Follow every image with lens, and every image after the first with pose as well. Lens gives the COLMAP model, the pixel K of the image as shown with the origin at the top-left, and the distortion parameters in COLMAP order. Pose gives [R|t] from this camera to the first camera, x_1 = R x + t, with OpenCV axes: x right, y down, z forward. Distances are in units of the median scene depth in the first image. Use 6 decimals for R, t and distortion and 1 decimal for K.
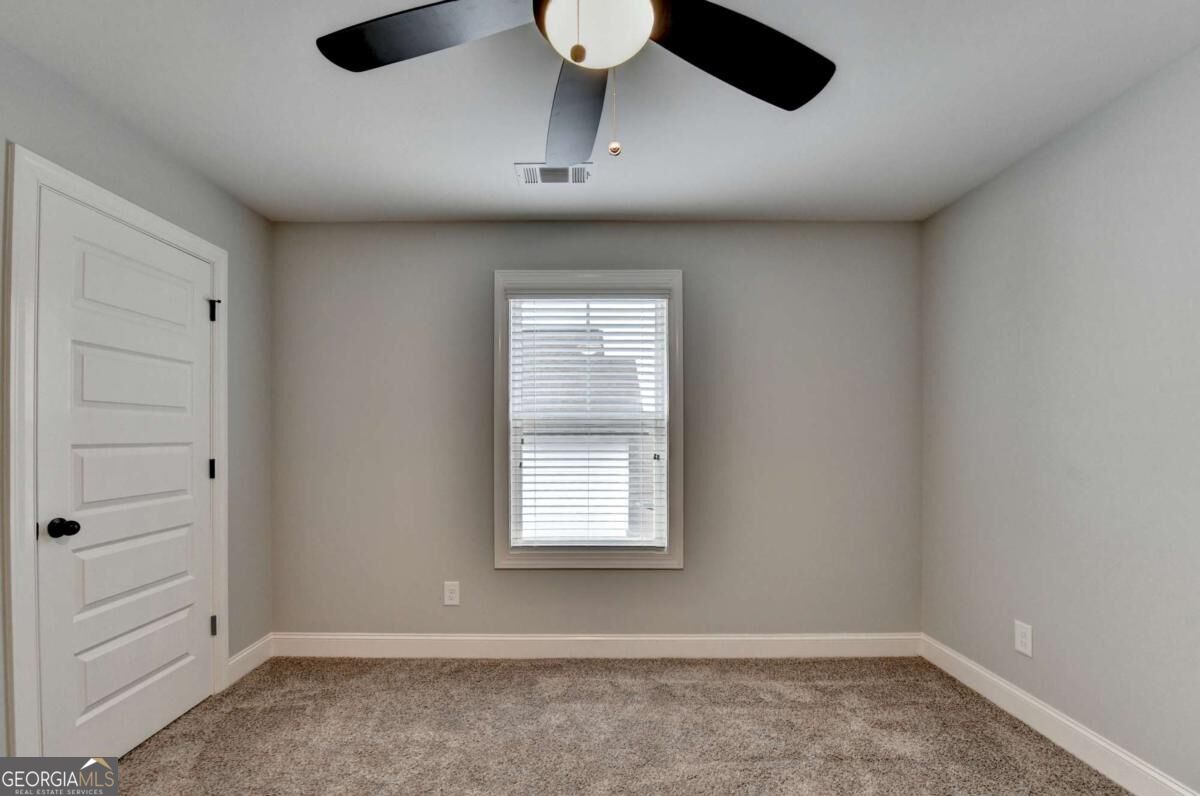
lens RADIAL K [[500.5, 0, 583.8], [0, 500.5, 436.0], [0, 0, 1]] dist [-0.016204, 0.000208]
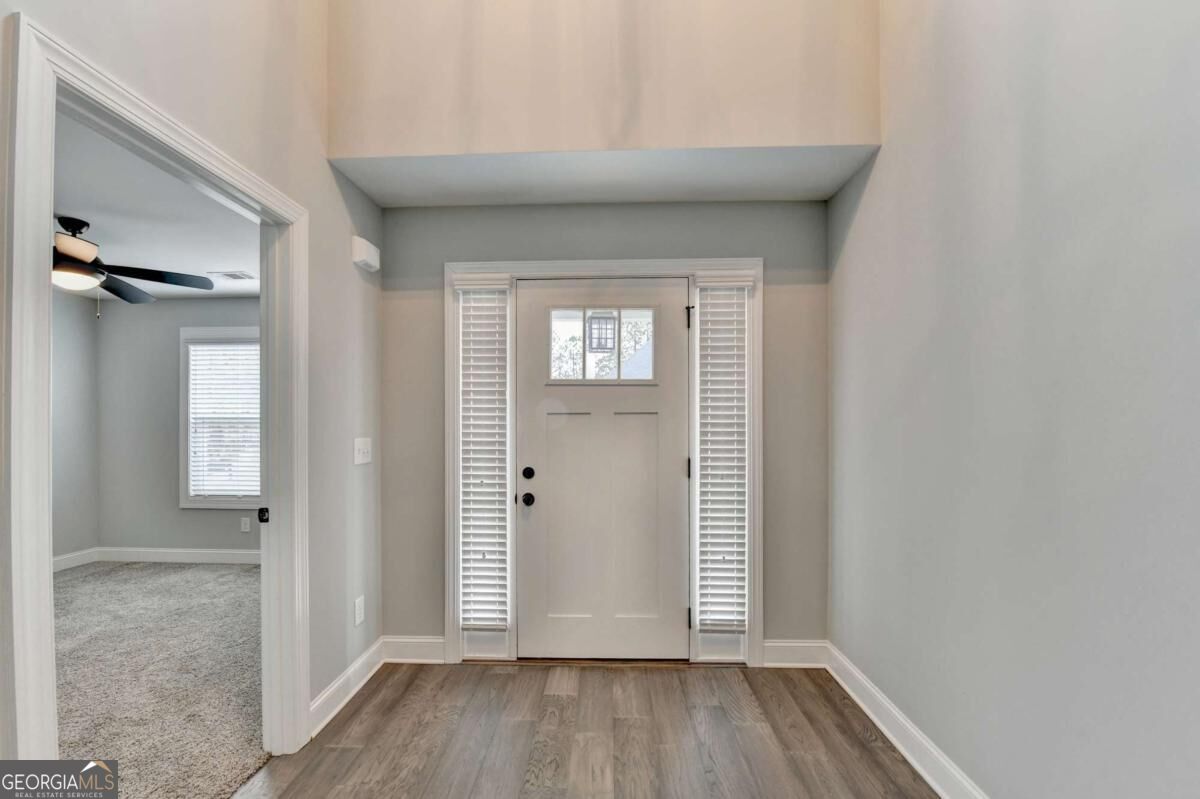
lens RADIAL K [[494.7, 0, 590.9], [0, 494.7, 418.3], [0, 0, 1]] dist [-0.016984, -0.002328]
pose [[0.999184, -0.003477, -0.040249, 1.239861], [0.002833, 0.999867, -0.016050, -0.001629], [0.040299, 0.015923, 0.999061, -0.557272]]
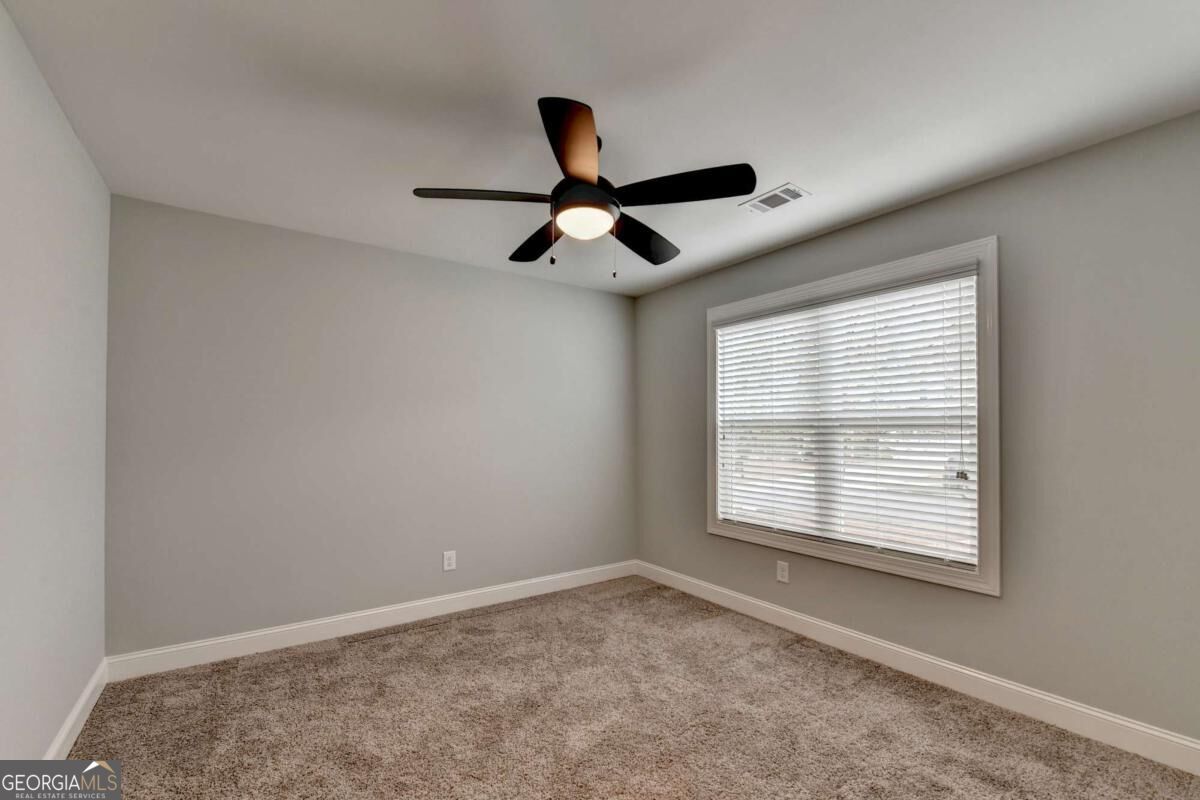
lens RADIAL K [[494.7, 0, 599.6], [0, 494.7, 425.9], [0, 0, 1]] dist [-0.016984, -0.002328]
pose [[0.581047, -0.007239, -0.813837, 0.724967], [-0.006938, 0.999880, -0.013847, 0.000635], [0.813840, 0.013692, 0.580928, -0.002164]]
